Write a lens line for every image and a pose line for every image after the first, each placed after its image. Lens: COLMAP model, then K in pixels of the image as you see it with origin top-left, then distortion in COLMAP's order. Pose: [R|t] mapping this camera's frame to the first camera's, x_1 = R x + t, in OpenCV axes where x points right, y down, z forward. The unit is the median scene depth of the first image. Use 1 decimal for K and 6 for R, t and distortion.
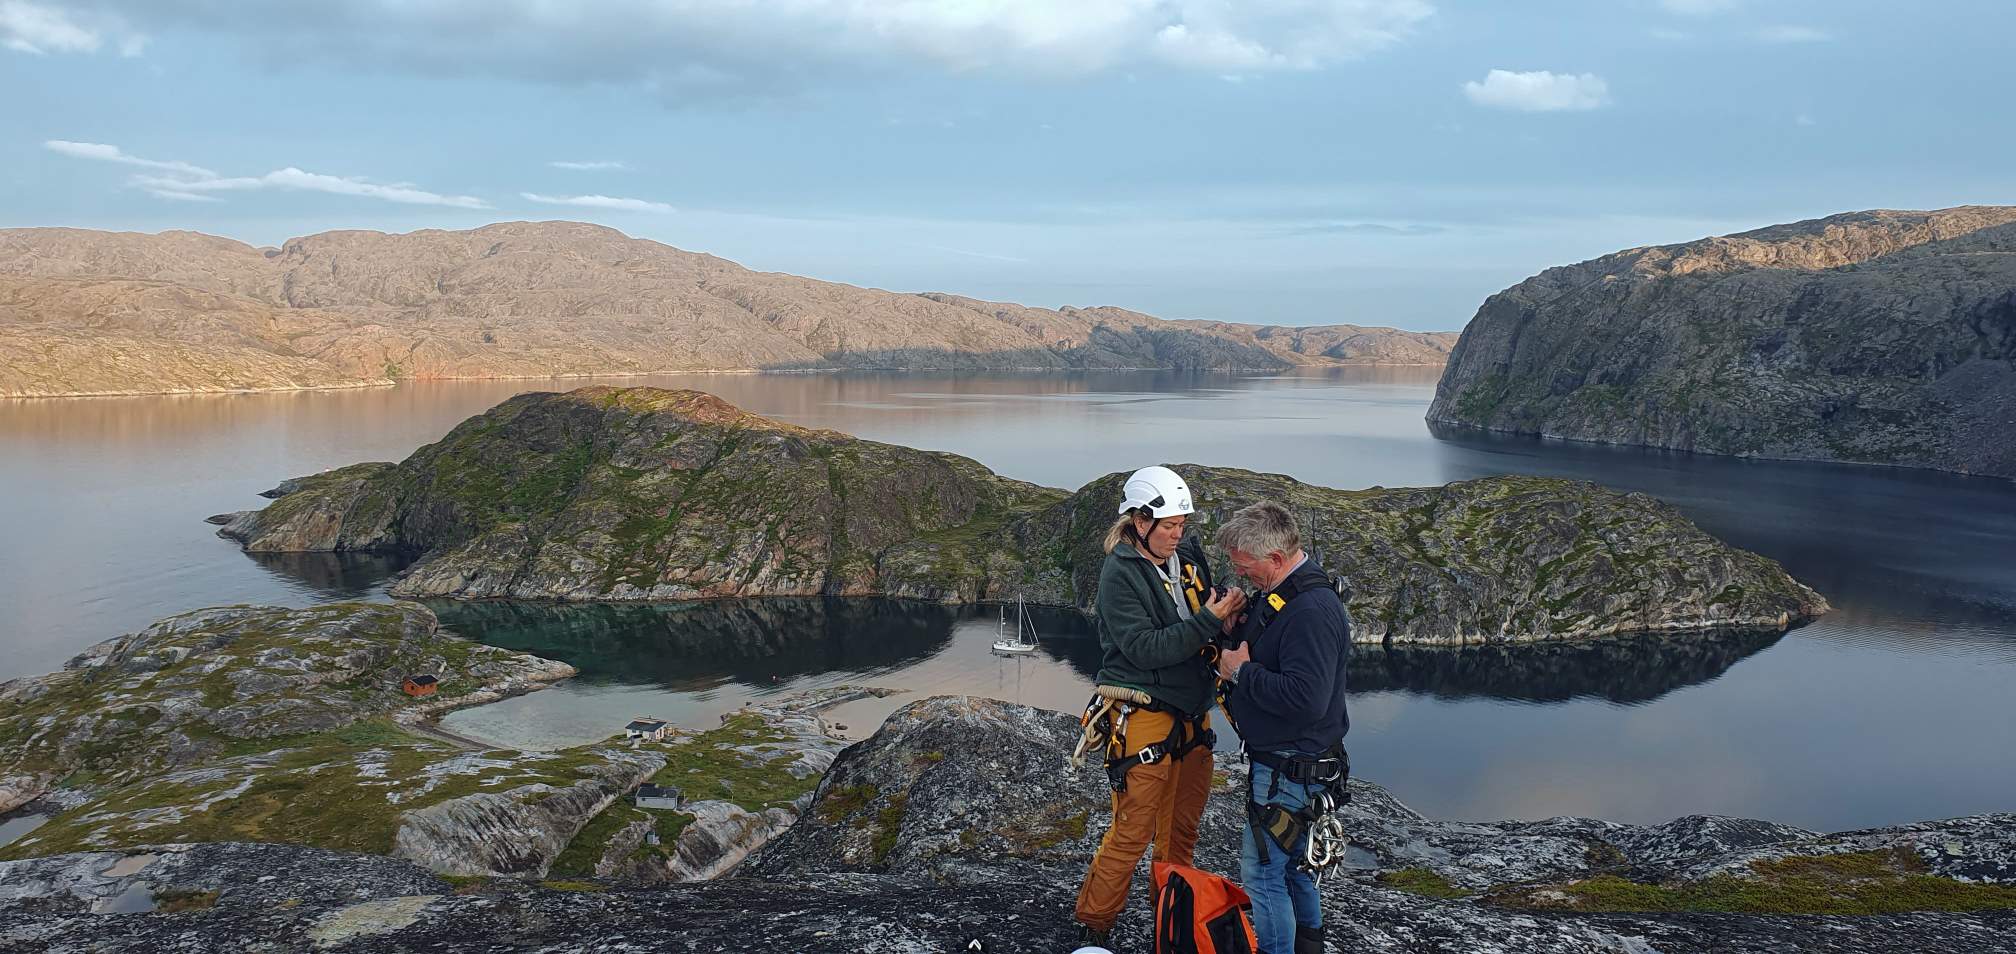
lens RADIAL K [[1551.5, 0, 1029.8], [0, 1551.5, 409.8], [0, 0, 1]] dist [0.121841, -0.281350]
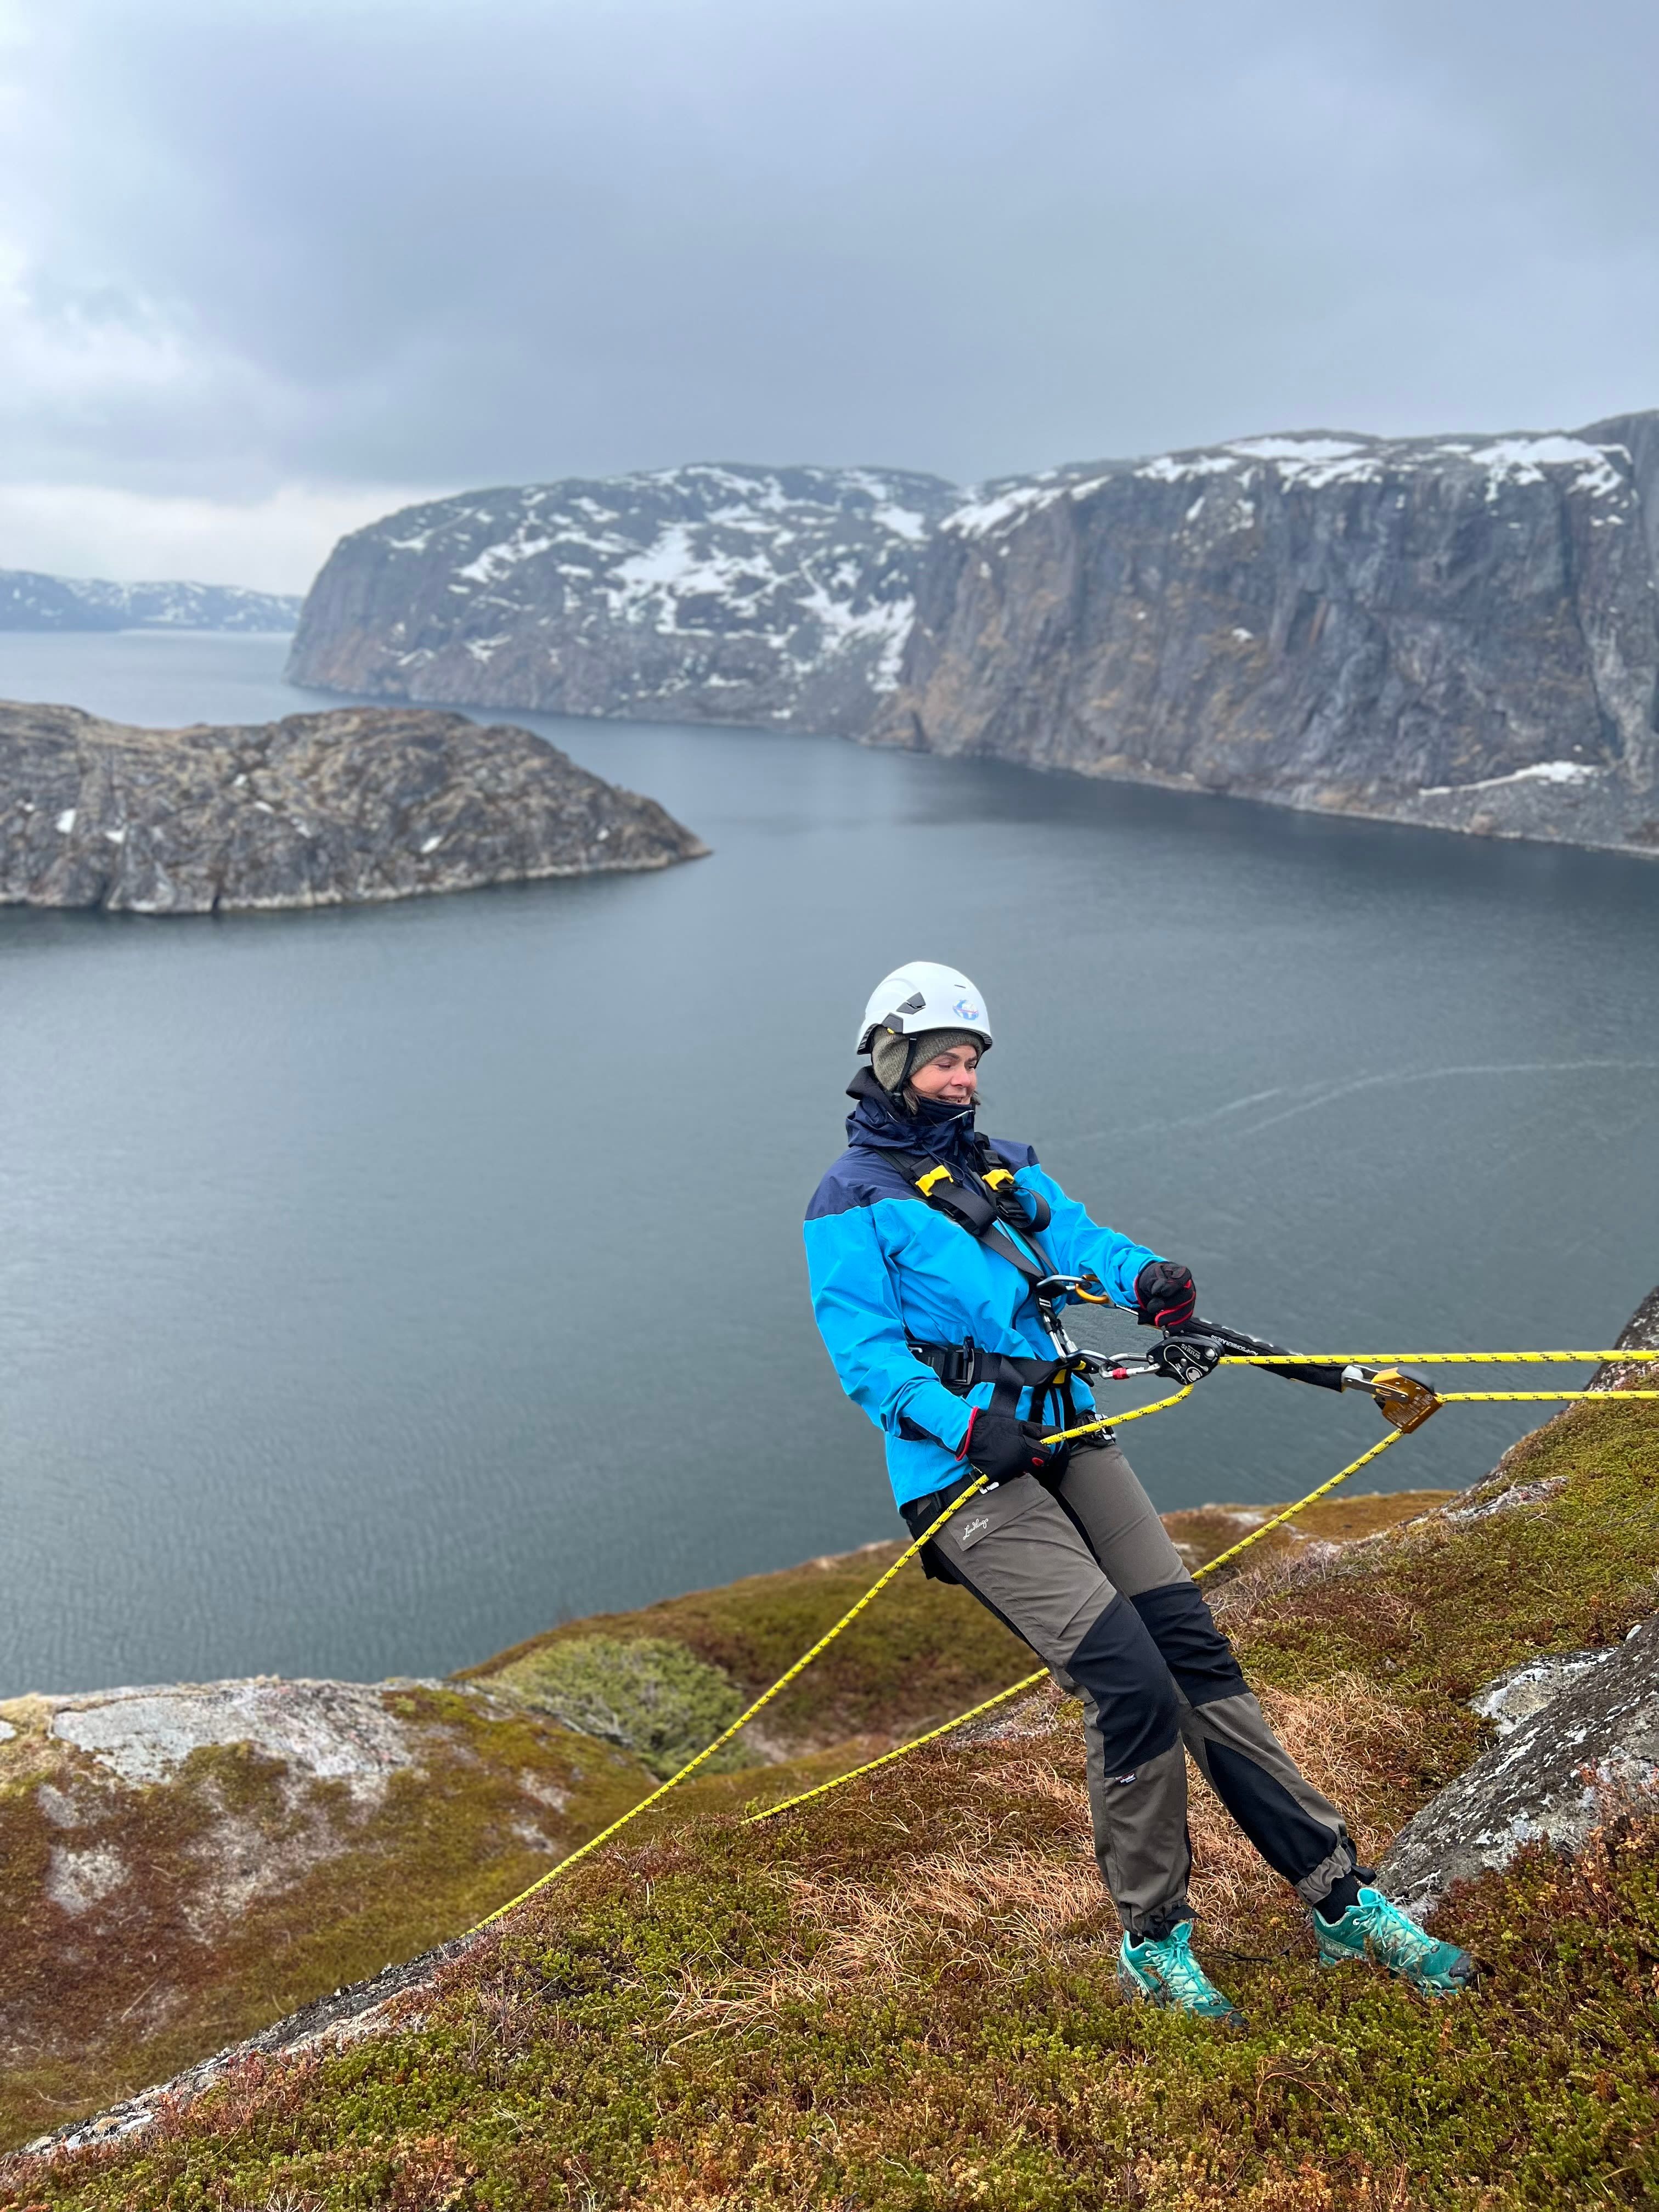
lens RADIAL K [[1657.2, 0, 815.4], [0, 1657.2, 1146.0], [0, 0, 1]] dist [-0.003583, -0.002170]
pose [[0.853714, -0.131374, 0.503899, 0.045833], [-0.006683, 0.964810, 0.262863, 0.038963], [-0.520700, -0.227777, 0.822794, 0.119320]]
